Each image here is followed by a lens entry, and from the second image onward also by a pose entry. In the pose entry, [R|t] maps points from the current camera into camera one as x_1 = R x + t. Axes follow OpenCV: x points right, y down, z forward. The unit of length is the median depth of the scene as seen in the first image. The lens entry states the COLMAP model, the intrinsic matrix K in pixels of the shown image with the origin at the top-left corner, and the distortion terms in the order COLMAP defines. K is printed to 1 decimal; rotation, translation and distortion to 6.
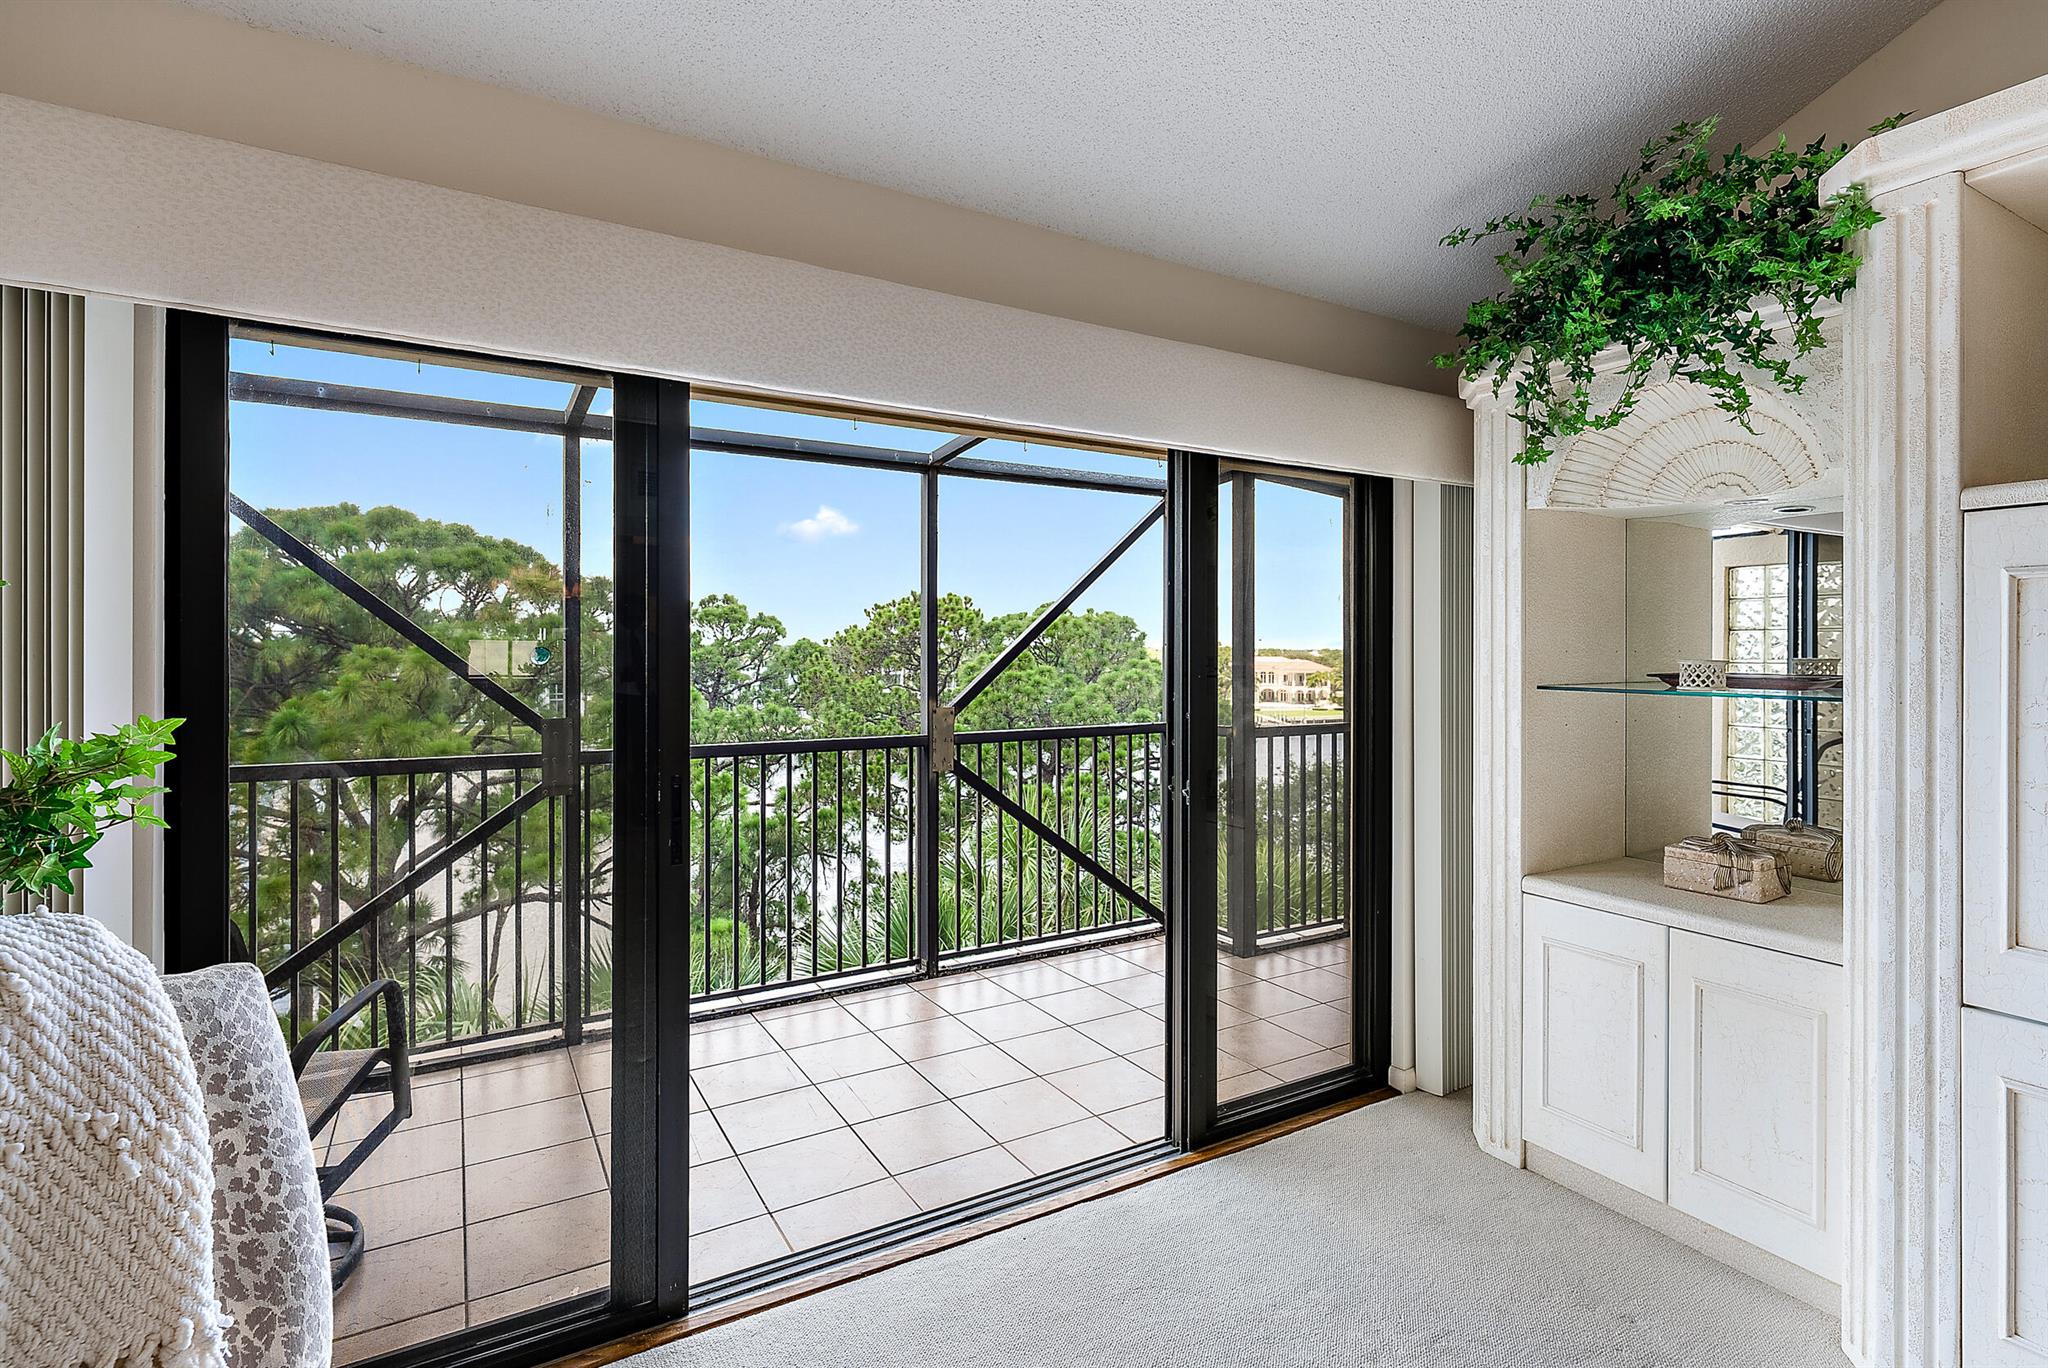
lens RADIAL K [[1020.1, 0, 1062.7], [0, 1020.1, 650.1], [0, 0, 1]] dist [0.001559, 0.000526]
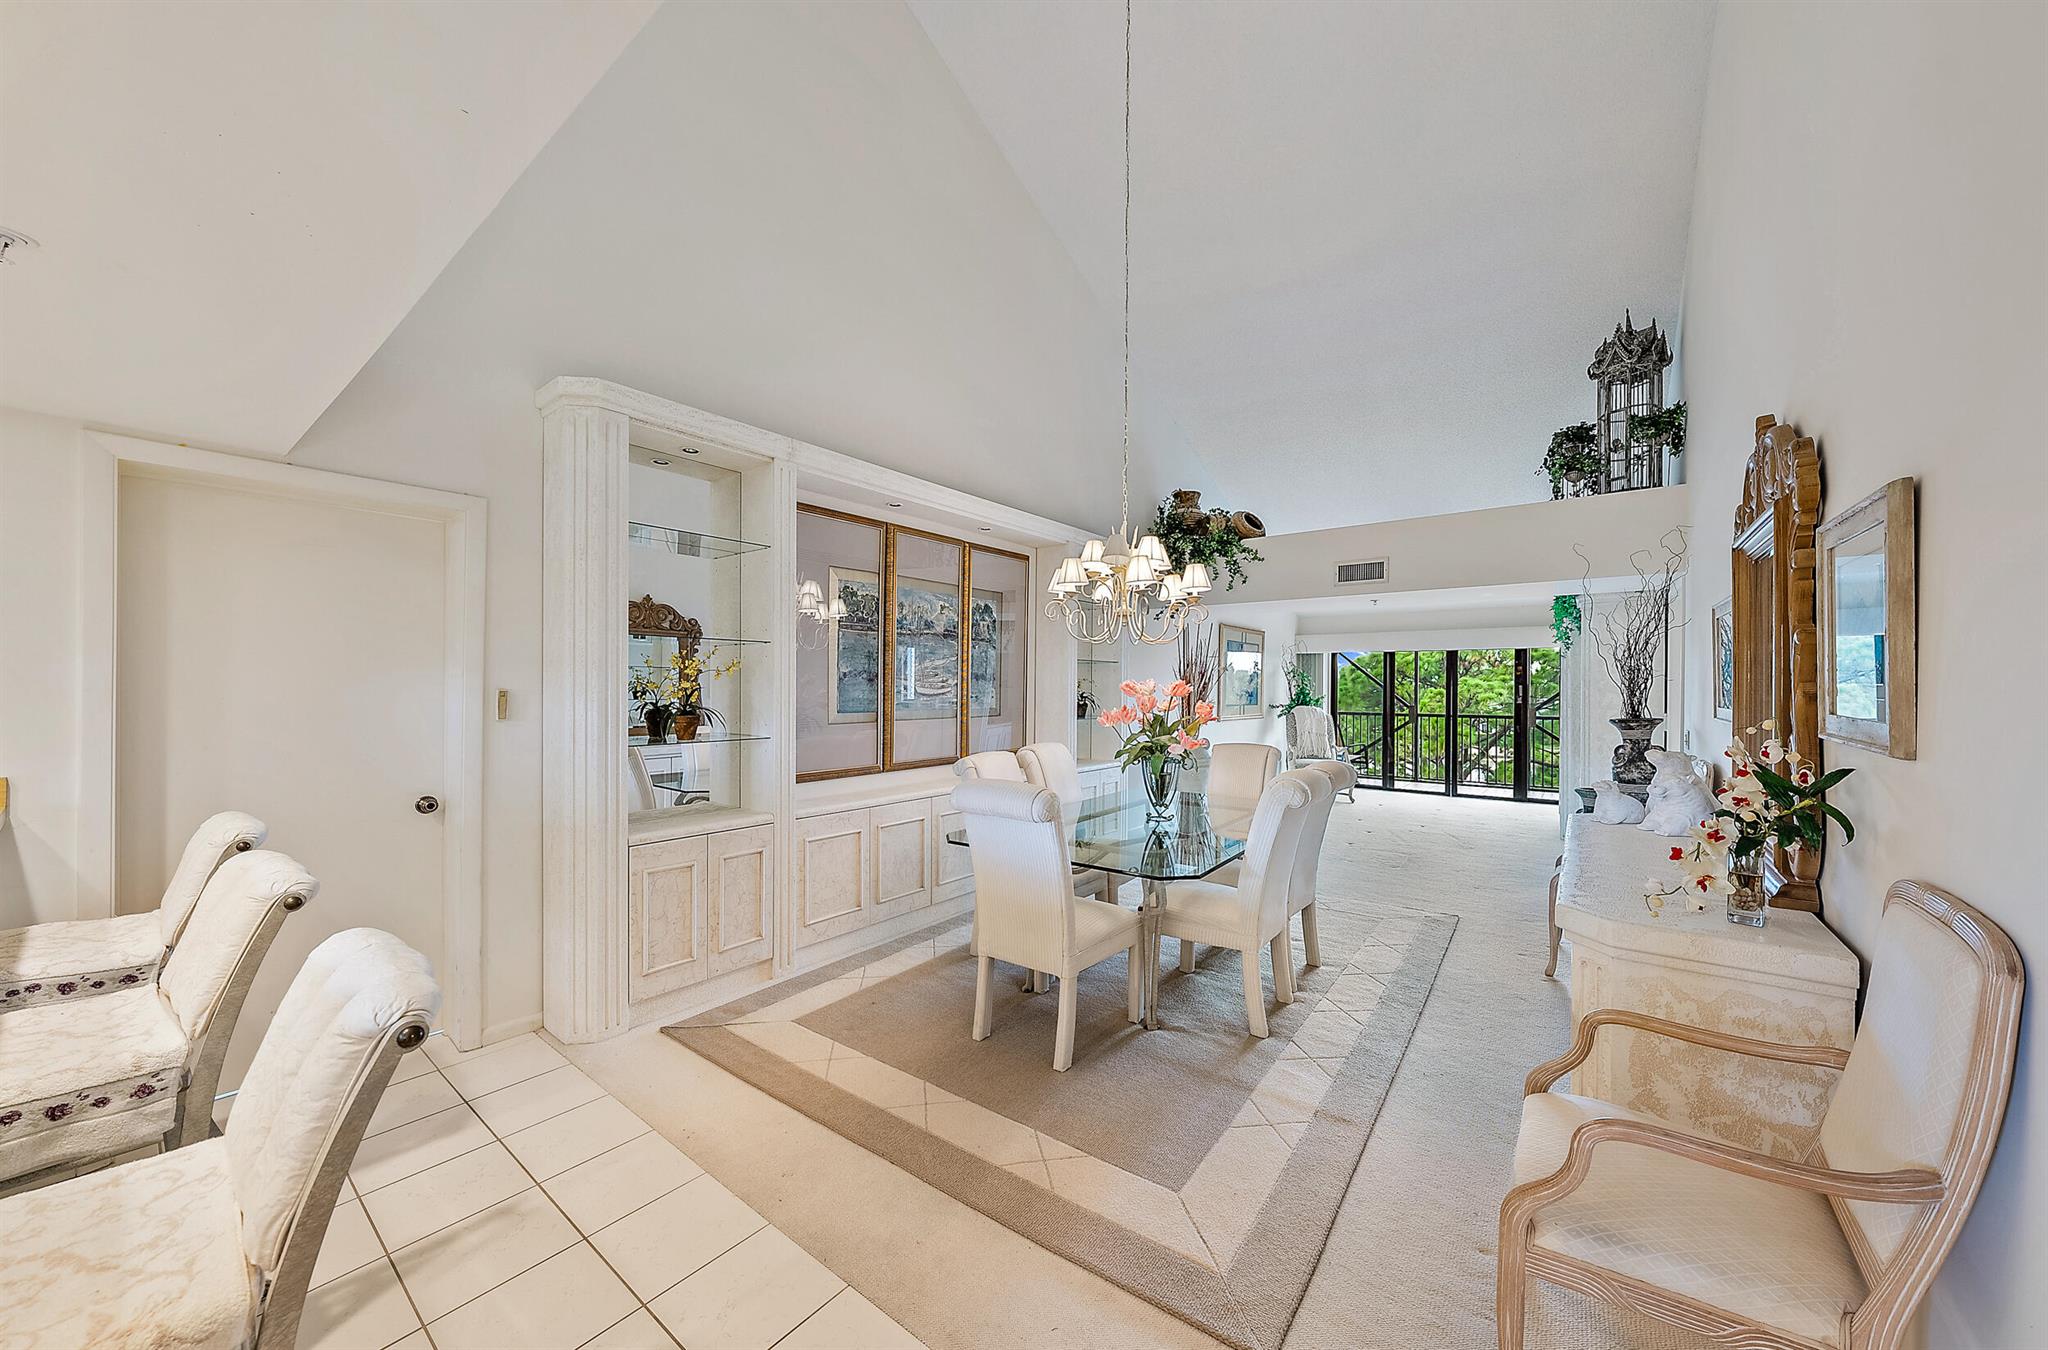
lens RADIAL K [[712.6, 0, 1037.6], [0, 712.6, 689.5], [0, 0, 1]] dist [-0.003568, -0.000106]
pose [[0.375446, 0.002326, -0.926841, 0.402535], [-0.003664, 0.999993, 0.001025, 0.000126], [0.926837, 0.003011, 0.375452, -0.380261]]
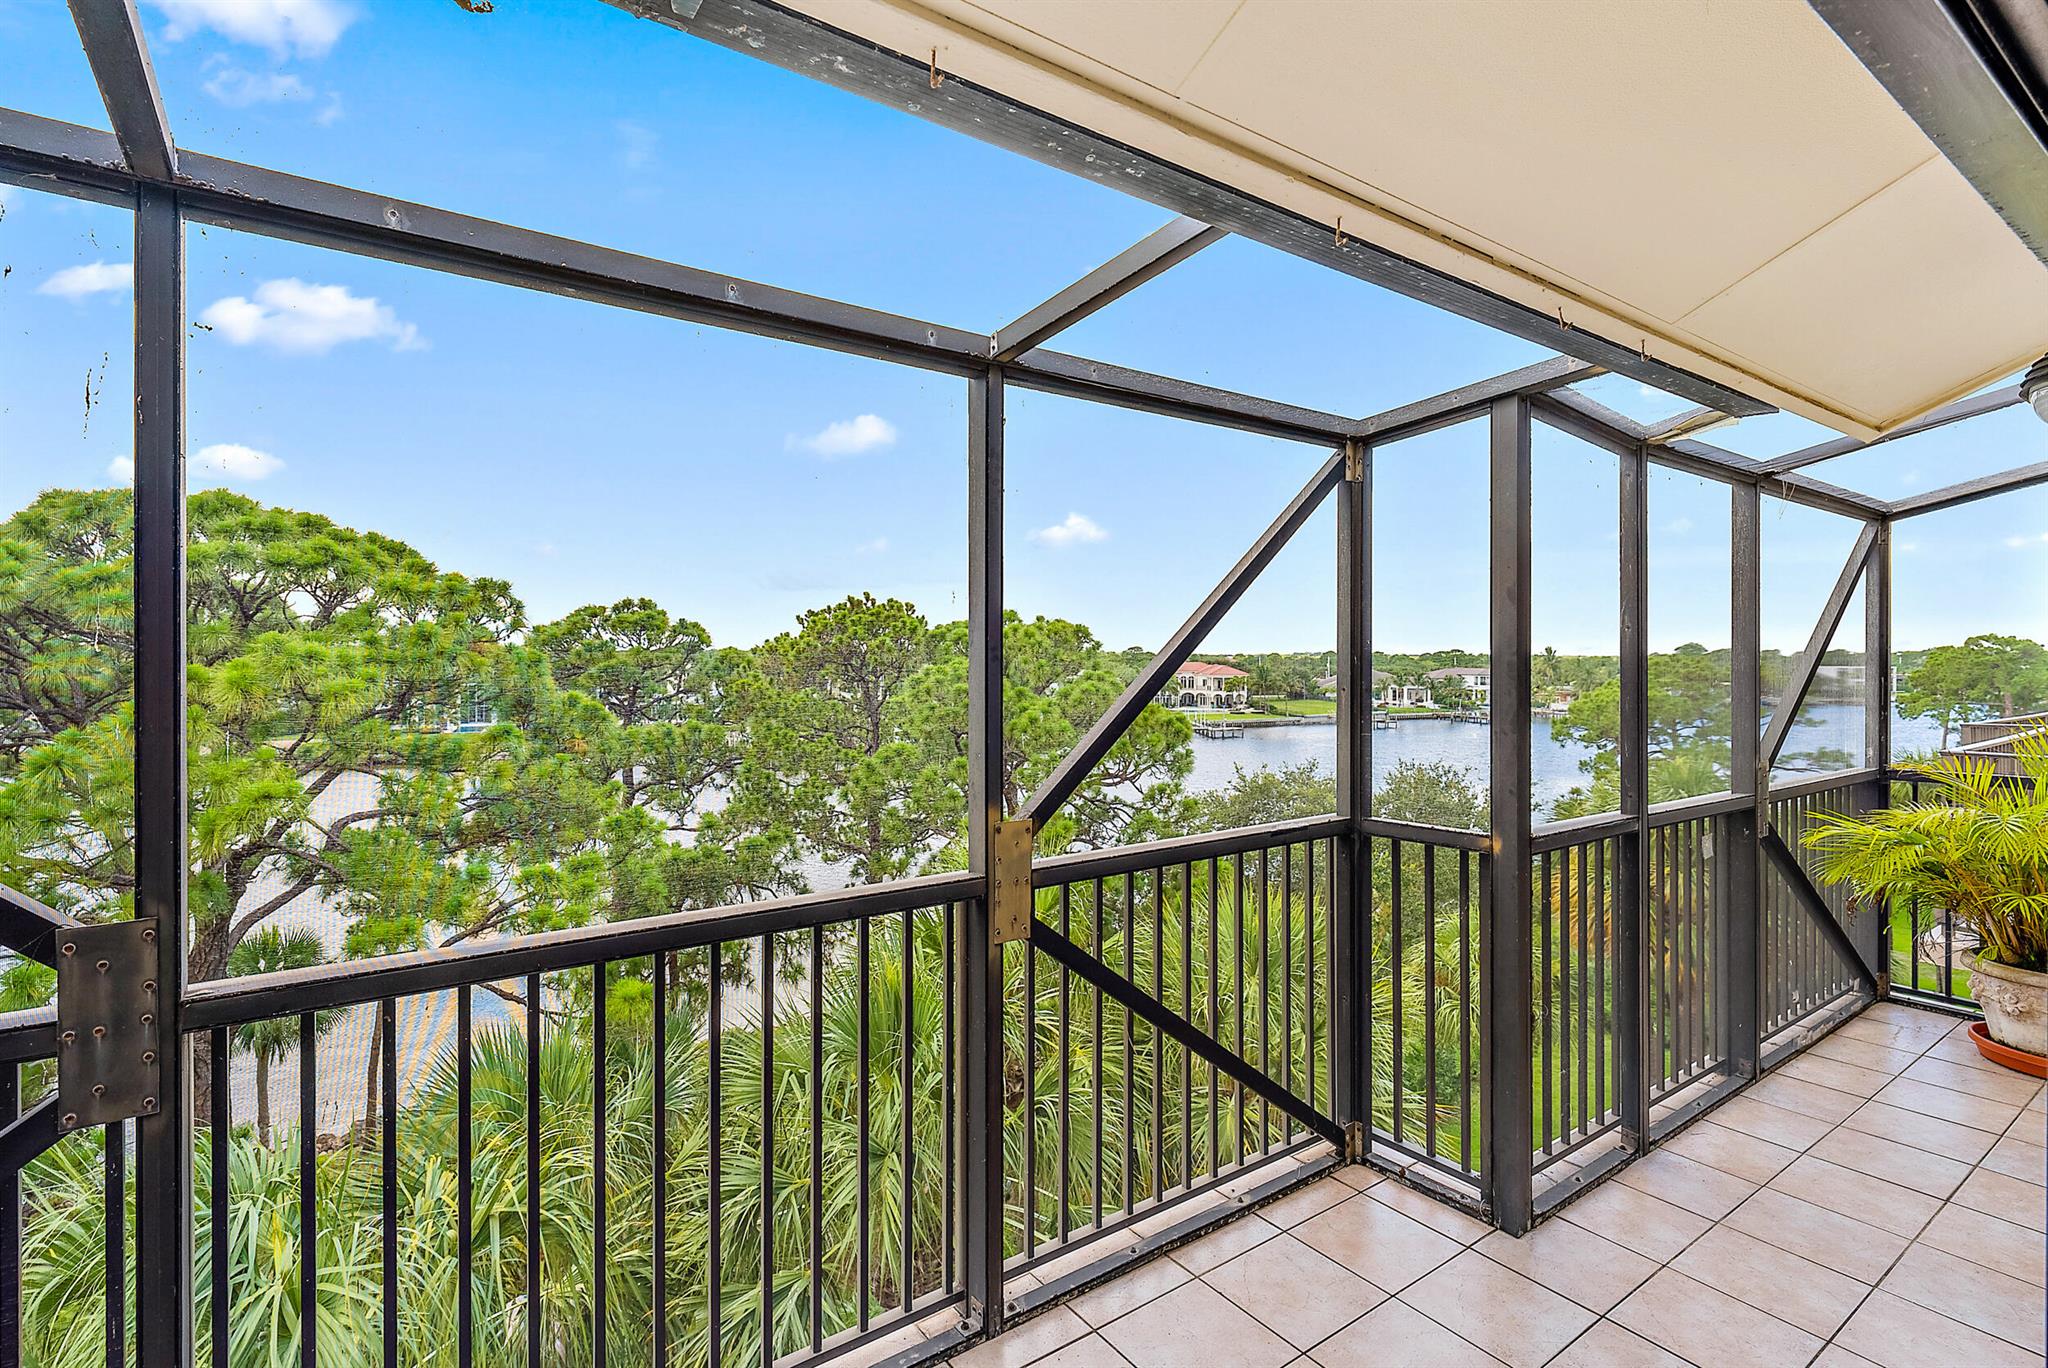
lens RADIAL K [[1020.1, 0, 1063.6], [0, 1020.1, 665.2], [0, 0, 1]] dist [0.001559, 0.000526]
pose [[0.997652, 0.001248, 0.068479, -0.036613], [-0.001848, 0.999961, 0.008693, -0.008460], [-0.068465, -0.008799, 0.997615, 0.136157]]
